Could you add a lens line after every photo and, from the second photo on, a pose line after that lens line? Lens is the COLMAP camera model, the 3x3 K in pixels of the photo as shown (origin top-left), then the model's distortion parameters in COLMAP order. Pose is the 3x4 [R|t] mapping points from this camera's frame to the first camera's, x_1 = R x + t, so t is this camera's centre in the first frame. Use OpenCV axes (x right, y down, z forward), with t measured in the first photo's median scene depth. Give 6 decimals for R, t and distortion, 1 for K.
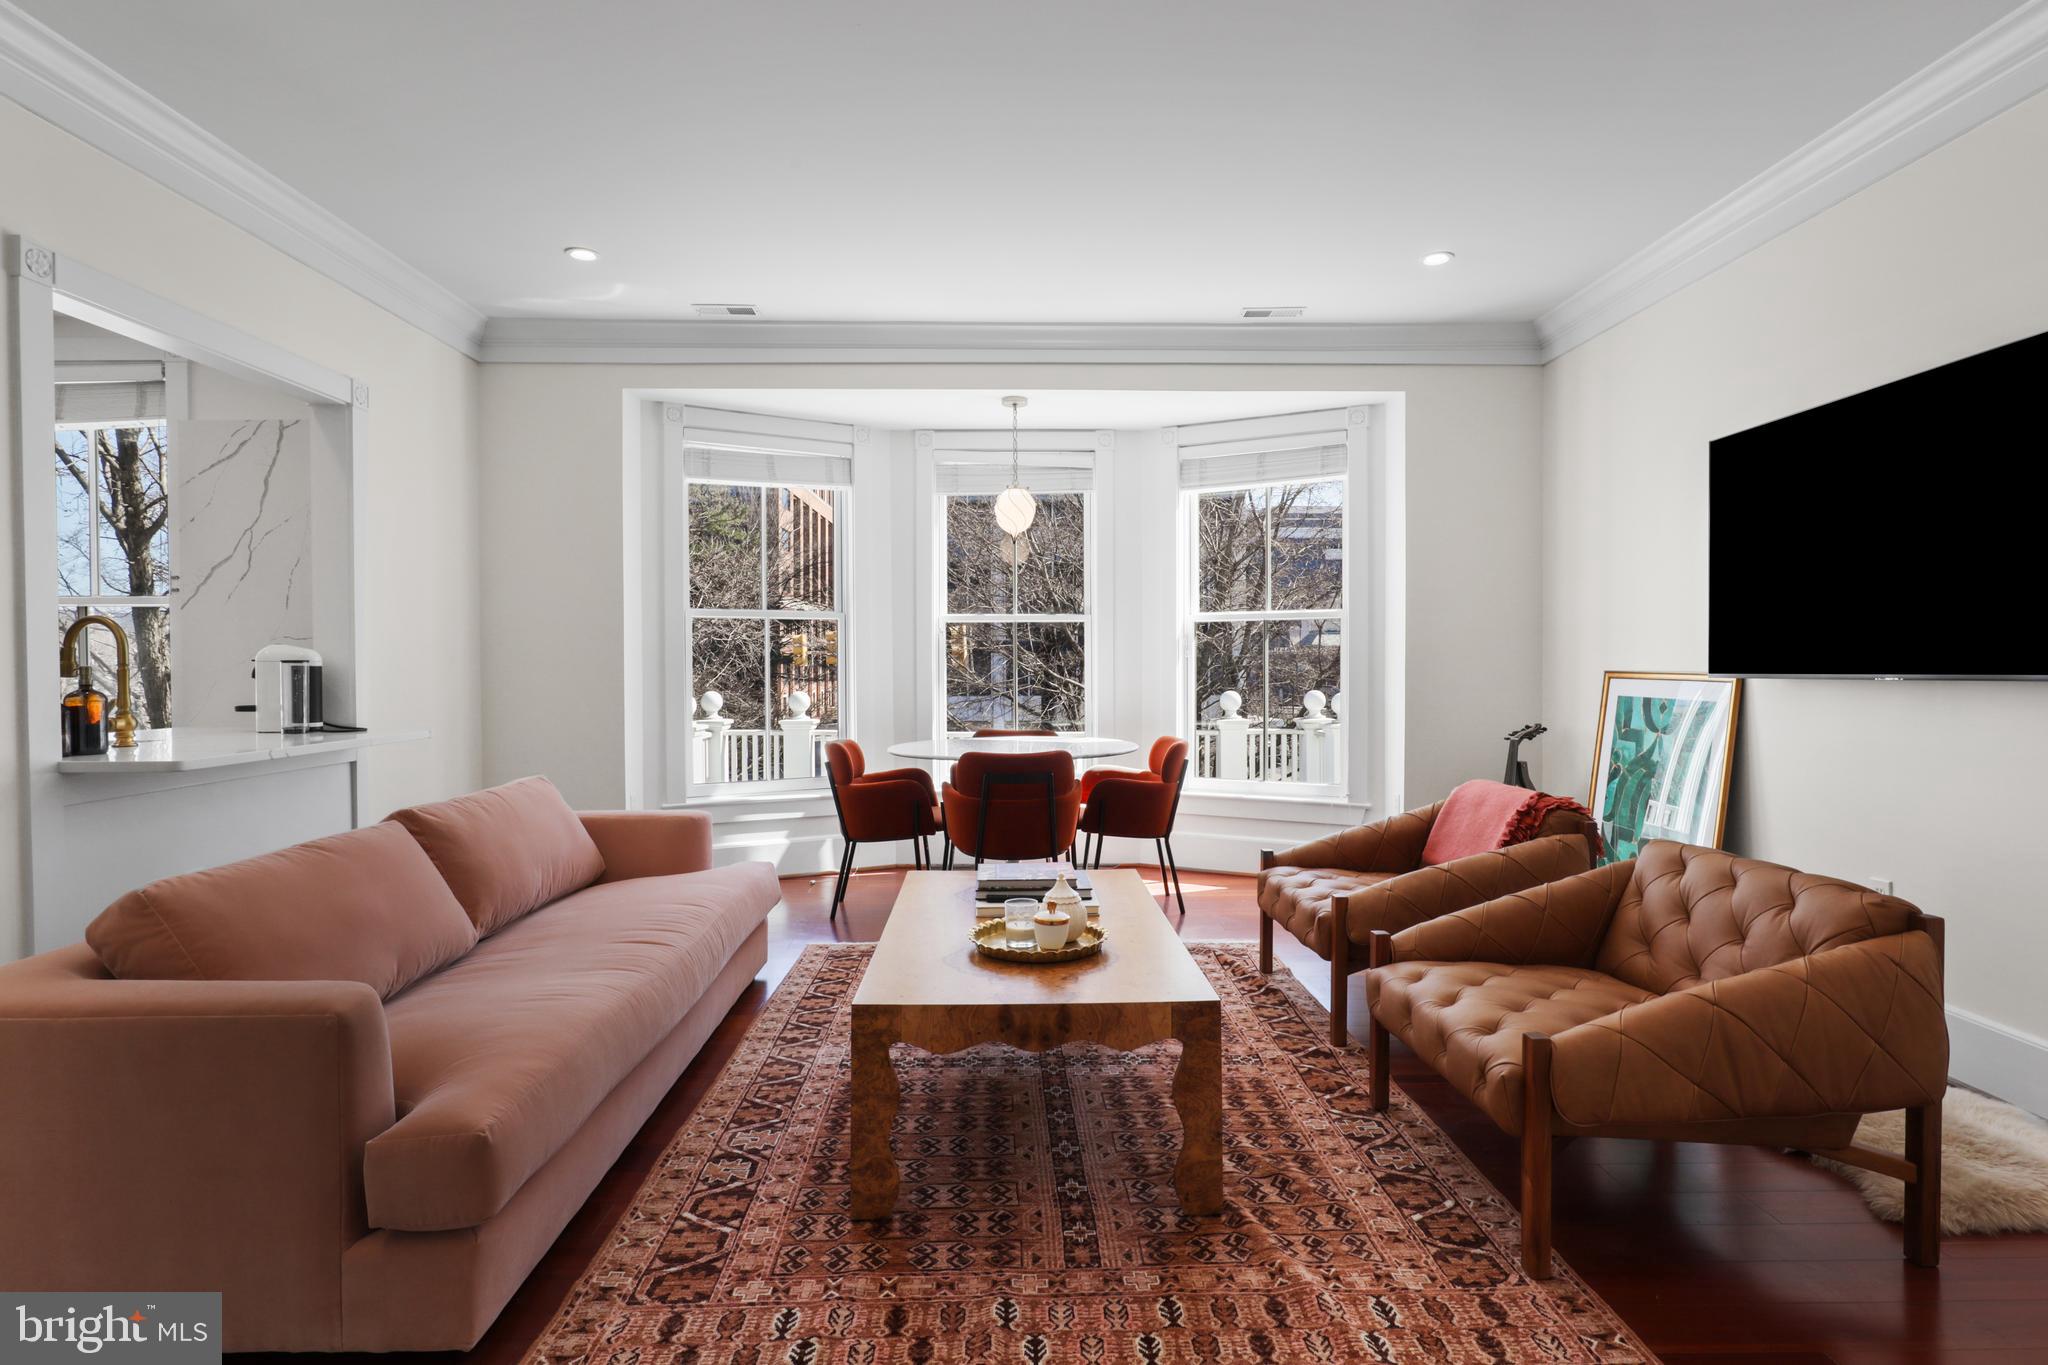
lens RADIAL K [[1011.2, 0, 1017.2], [0, 1011.2, 666.5], [0, 0, 1]] dist [-0.022592, 0.016582]
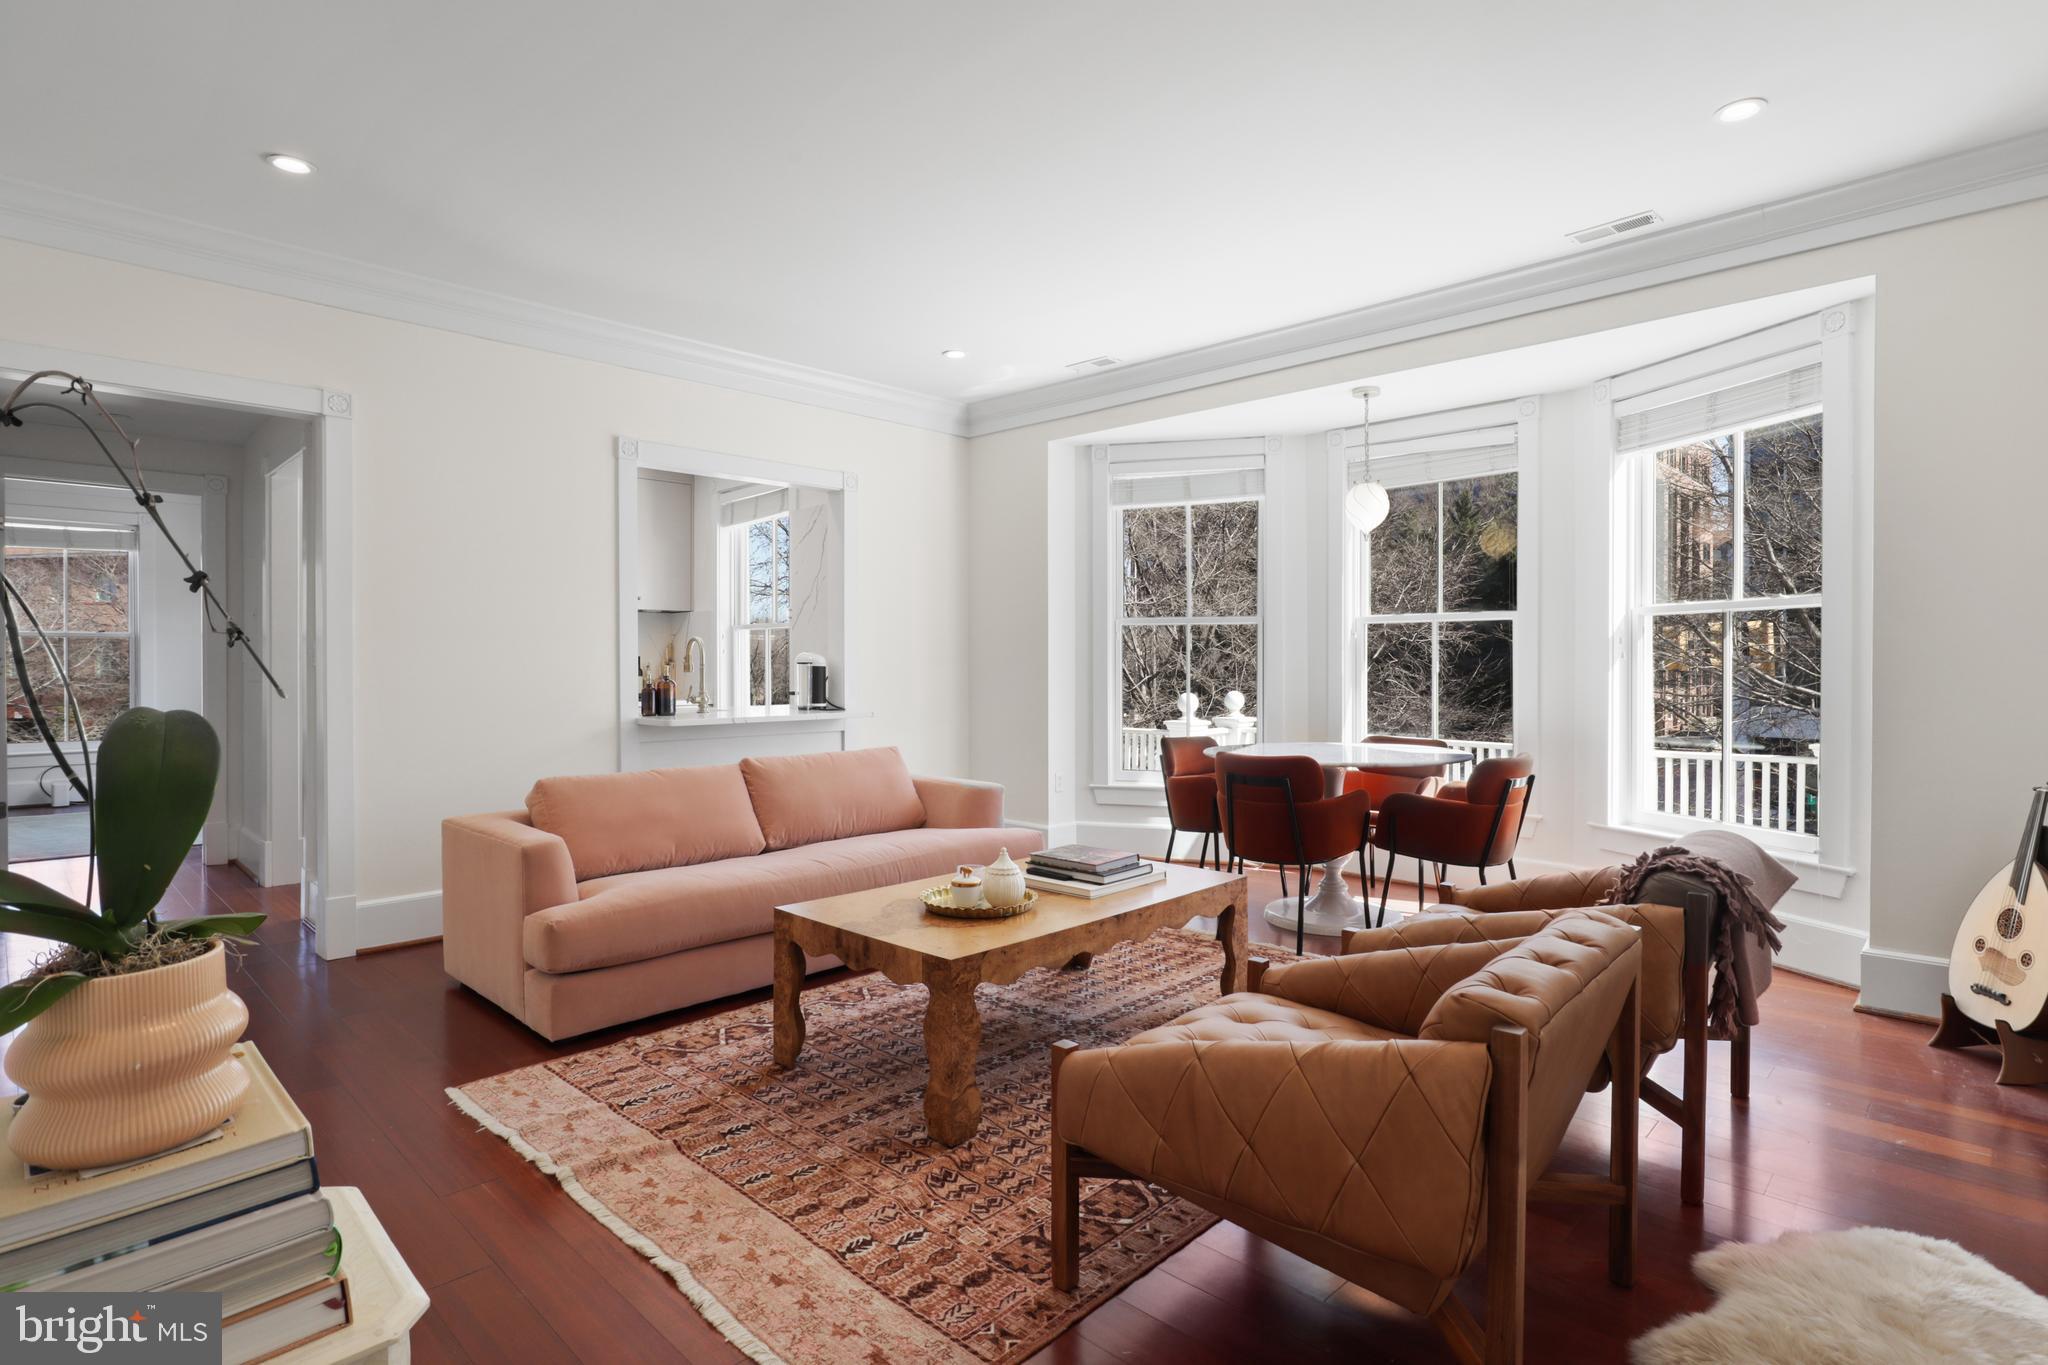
lens RADIAL K [[1011.2, 0, 1017.2], [0, 1011.2, 666.5], [0, 0, 1]] dist [-0.022592, 0.016582]
pose [[0.710728, 0.004589, -0.703452, 0.582684], [-0.004763, 0.999987, 0.001711, -0.004348], [0.703451, 0.002135, 0.710740, 0.126842]]
